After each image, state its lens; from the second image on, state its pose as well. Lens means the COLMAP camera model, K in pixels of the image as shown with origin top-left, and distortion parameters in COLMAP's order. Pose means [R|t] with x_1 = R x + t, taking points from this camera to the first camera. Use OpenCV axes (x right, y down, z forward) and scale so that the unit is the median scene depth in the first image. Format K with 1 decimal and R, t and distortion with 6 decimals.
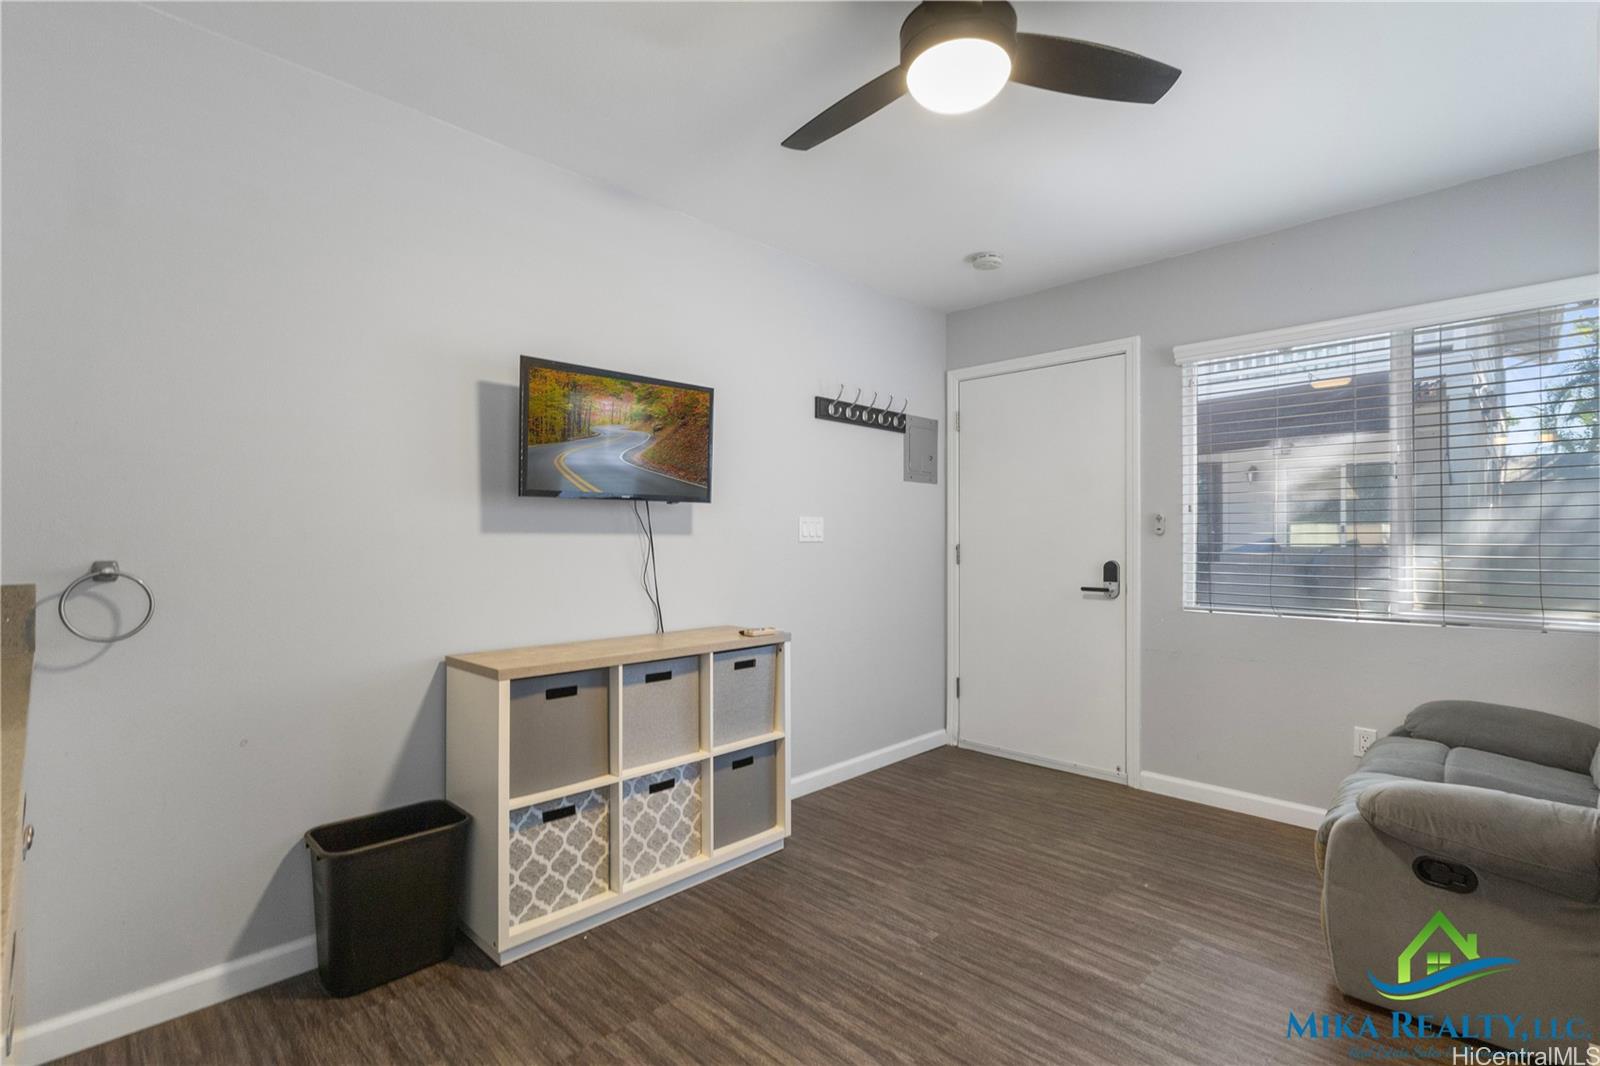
lens RADIAL K [[743.2, 0, 795.7], [0, 743.2, 537.7], [0, 0, 1]] dist [0.003086, 0.000086]
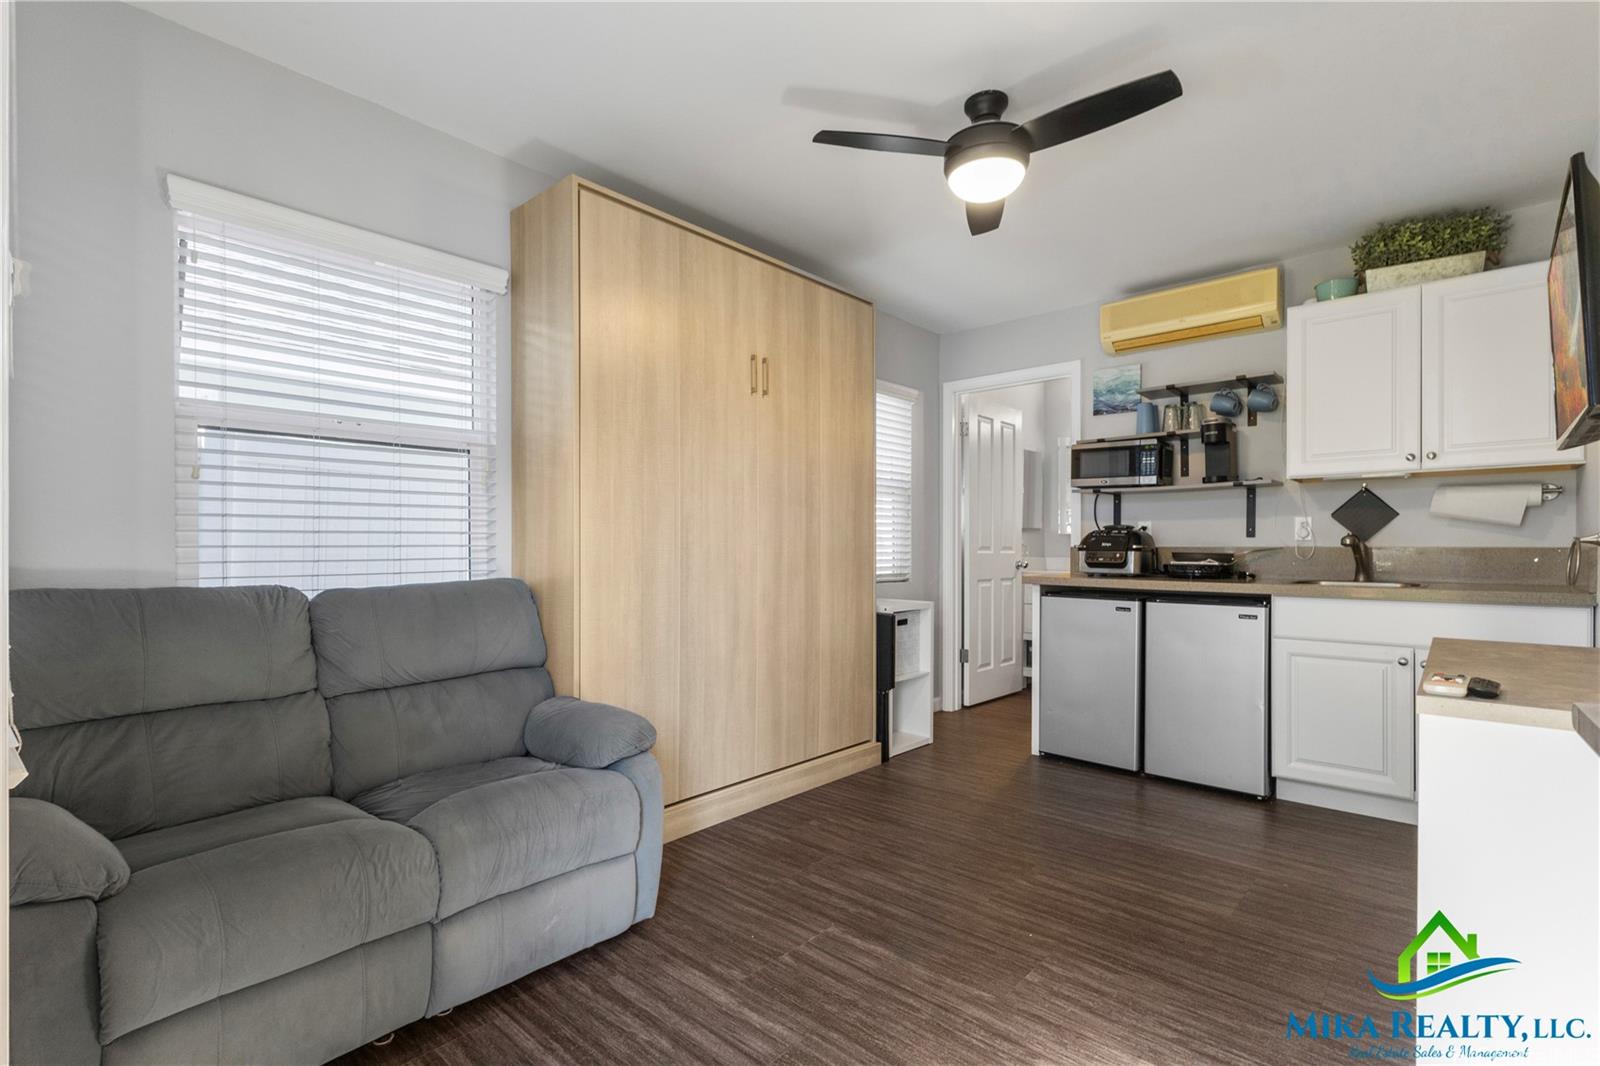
lens RADIAL K [[736.0, 0, 792.6], [0, 736.0, 560.5], [0, 0, 1]] dist [0.003981, 0.001096]
pose [[-0.998854, -0.000551, -0.047864, 0.428466], [-0.001226, 0.999900, 0.014080, 0.045375], [0.047851, 0.014123, -0.998755, 1.566169]]
